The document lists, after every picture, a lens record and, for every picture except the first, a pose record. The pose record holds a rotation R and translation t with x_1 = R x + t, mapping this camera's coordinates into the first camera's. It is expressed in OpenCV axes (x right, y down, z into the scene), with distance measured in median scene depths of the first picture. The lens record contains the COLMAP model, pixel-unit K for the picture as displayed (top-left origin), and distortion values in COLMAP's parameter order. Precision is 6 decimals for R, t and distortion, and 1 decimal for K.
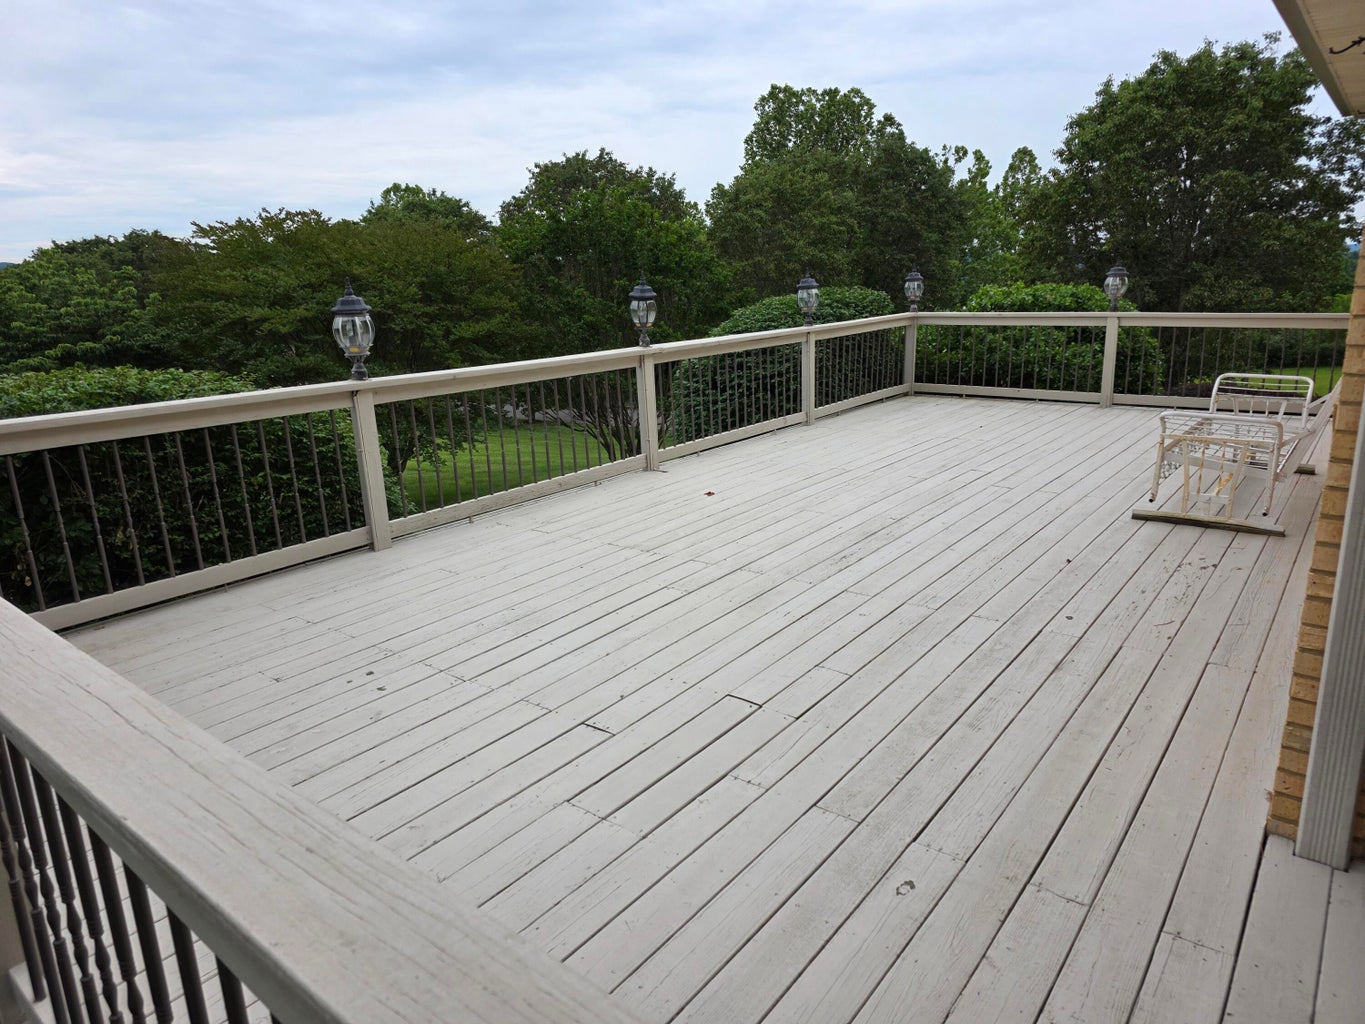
lens RADIAL K [[904.4, 0, 682.5], [0, 904.4, 512.0], [0, 0, 1]] dist [0.065085, -0.054448]
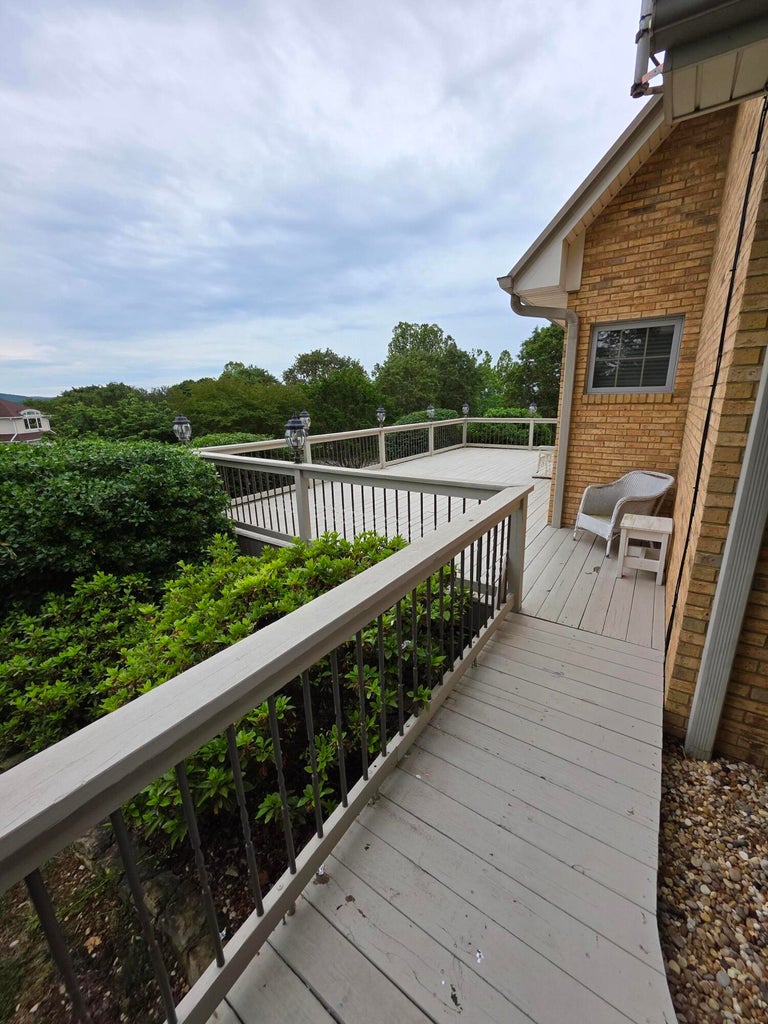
lens RADIAL K [[408.7, 0, 388.7], [0, 408.7, 512.7], [0, 0, 1]] dist [0.001029, 0.000185]
pose [[0.997281, -0.014647, 0.072218, -0.016896], [0.014052, 0.999863, 0.008743, 0.012837], [-0.072337, -0.007705, 0.997351, -0.052992]]
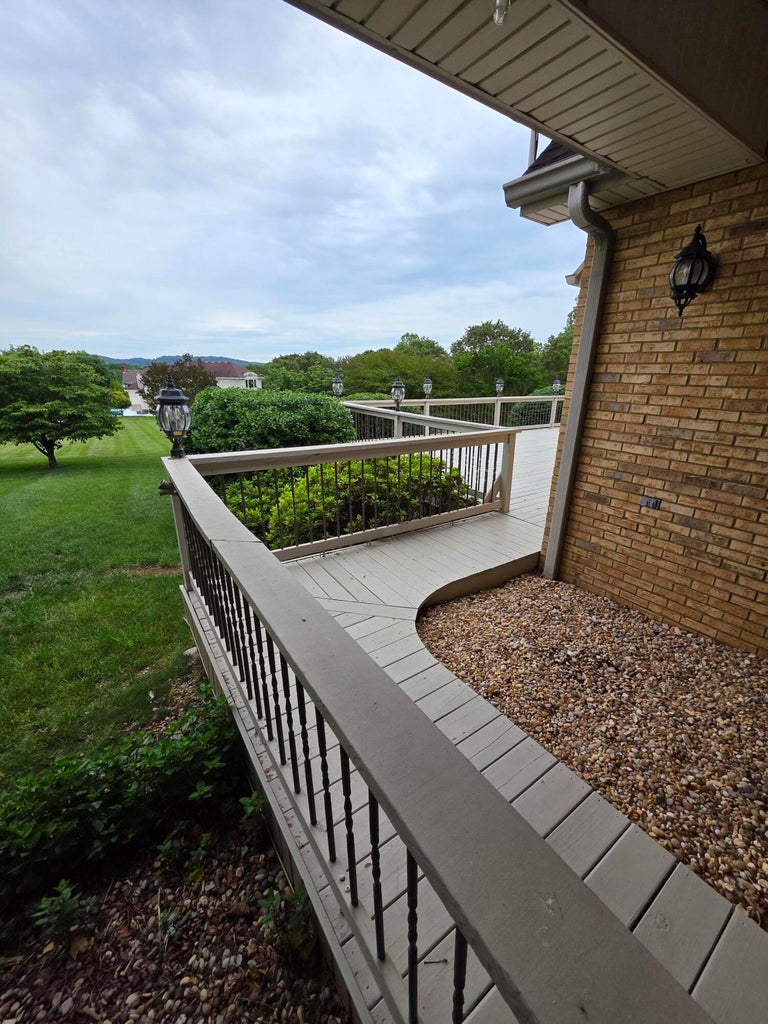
lens RADIAL K [[408.7, 0, 388.7], [0, 408.7, 512.7], [0, 0, 1]] dist [0.001029, 0.000185]
pose [[0.948582, 0.138686, -0.284532, 0.009329], [-0.117970, 0.989040, 0.088783, 0.023635], [0.293726, -0.050652, 0.954547, -0.092299]]
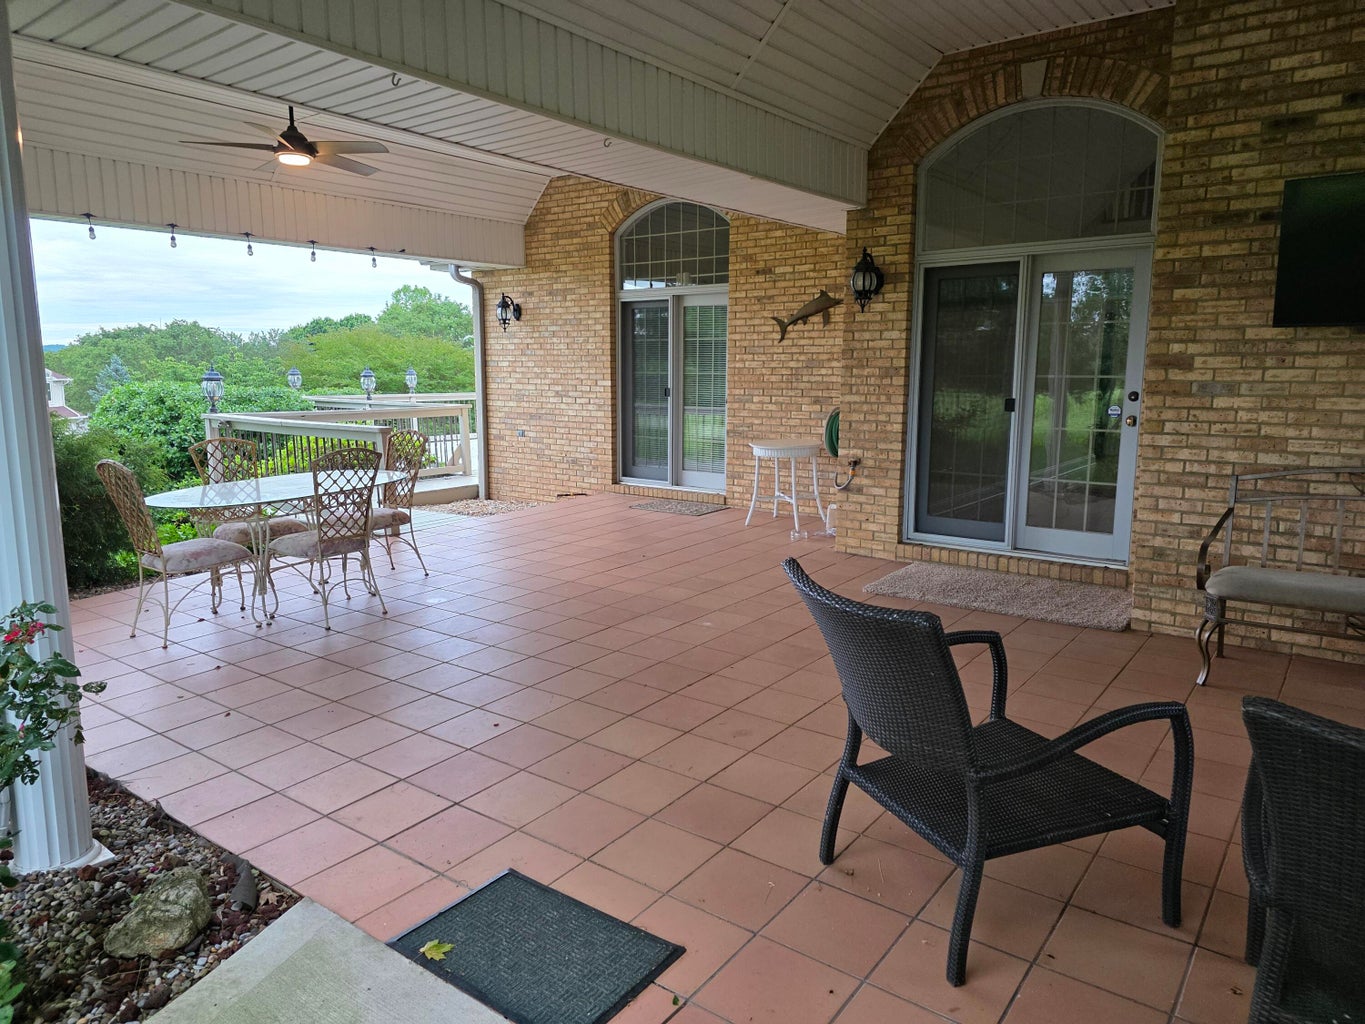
lens RADIAL K [[904.4, 0, 682.5], [0, 904.4, 512.0], [0, 0, 1]] dist [0.065085, -0.054448]
pose [[0.999734, 0.021852, 0.007345, 0.067749], [-0.021017, 0.994851, -0.099144, 0.064198], [-0.009473, 0.098964, 0.995046, -0.247926]]
